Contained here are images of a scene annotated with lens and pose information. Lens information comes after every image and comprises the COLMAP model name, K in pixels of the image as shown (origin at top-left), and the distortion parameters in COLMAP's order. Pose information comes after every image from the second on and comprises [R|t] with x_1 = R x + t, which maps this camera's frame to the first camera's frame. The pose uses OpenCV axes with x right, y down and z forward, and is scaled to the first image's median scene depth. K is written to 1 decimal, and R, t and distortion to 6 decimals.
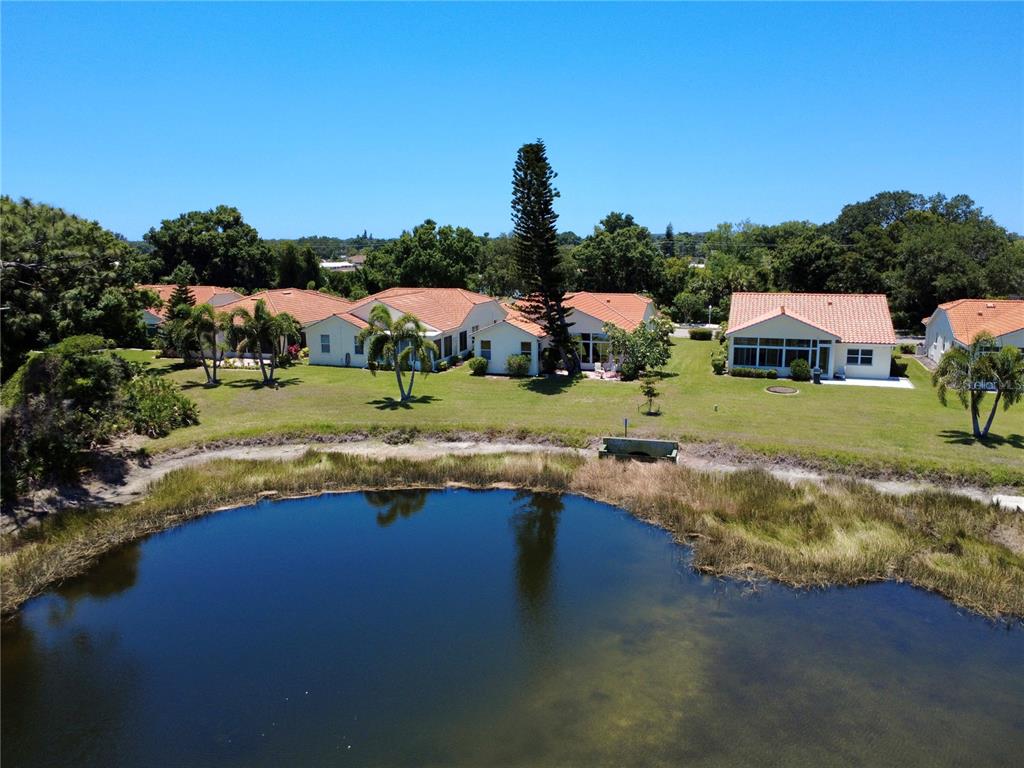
lens RADIAL K [[768.9, 0, 512.0], [0, 768.9, 384.0], [0, 0, 1]] dist [0.005678, -0.000453]
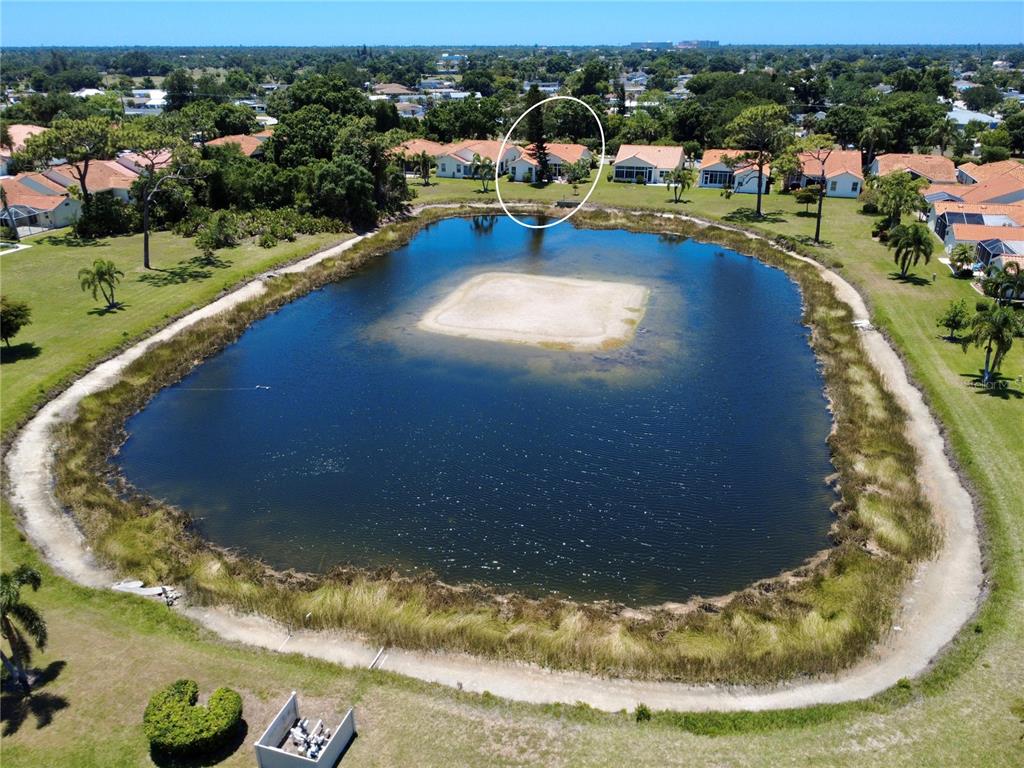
lens RADIAL K [[768.9, 0, 512.0], [0, 768.9, 384.0], [0, 0, 1]] dist [0.005678, -0.000453]
pose [[0.999960, 0.000712, 0.008875, -0.063242], [-0.002729, 0.973320, 0.229435, 0.055943], [-0.008474, -0.229450, 0.973283, -1.580685]]
